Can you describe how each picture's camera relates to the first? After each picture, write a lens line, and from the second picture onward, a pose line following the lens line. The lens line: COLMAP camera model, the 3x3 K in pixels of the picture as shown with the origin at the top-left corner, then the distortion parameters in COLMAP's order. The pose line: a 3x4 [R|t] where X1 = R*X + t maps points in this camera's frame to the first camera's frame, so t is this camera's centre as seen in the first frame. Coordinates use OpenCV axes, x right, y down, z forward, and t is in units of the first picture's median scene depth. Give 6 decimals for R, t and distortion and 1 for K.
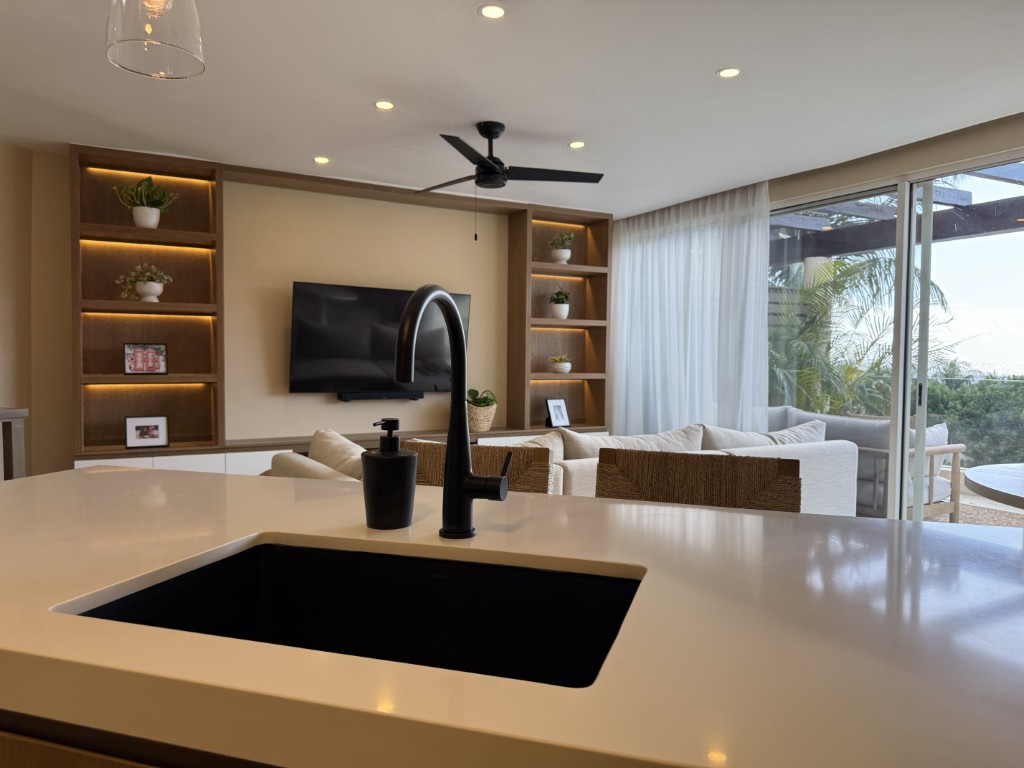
lens RADIAL K [[722.6, 0, 512.0], [0, 722.6, 384.0], [0, 0, 1]] dist [0.079591, -0.103621]
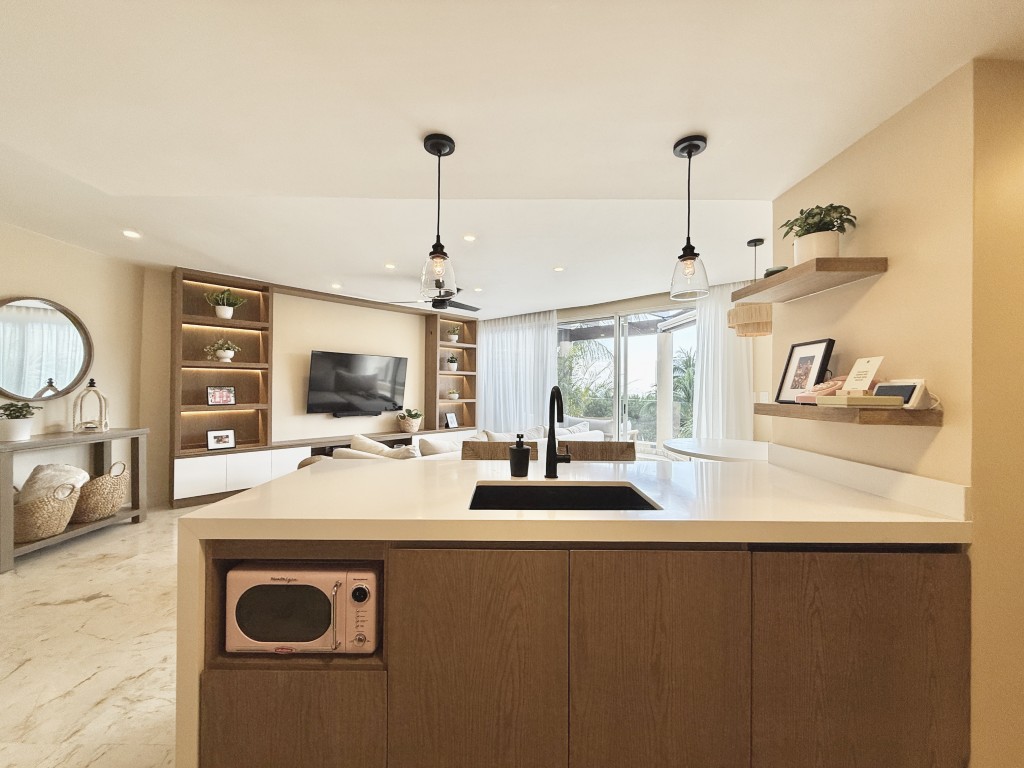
lens RADIAL K [[407.2, 0, 512.0], [0, 407.2, 384.0], [0, 0, 1]] dist [-0.000741, 0.000315]
pose [[0.949932, 0.000297, 0.312455, -0.153689], [0.011827, 0.999249, -0.036908, -0.018098], [-0.312231, 0.038755, 0.949215, -0.087087]]
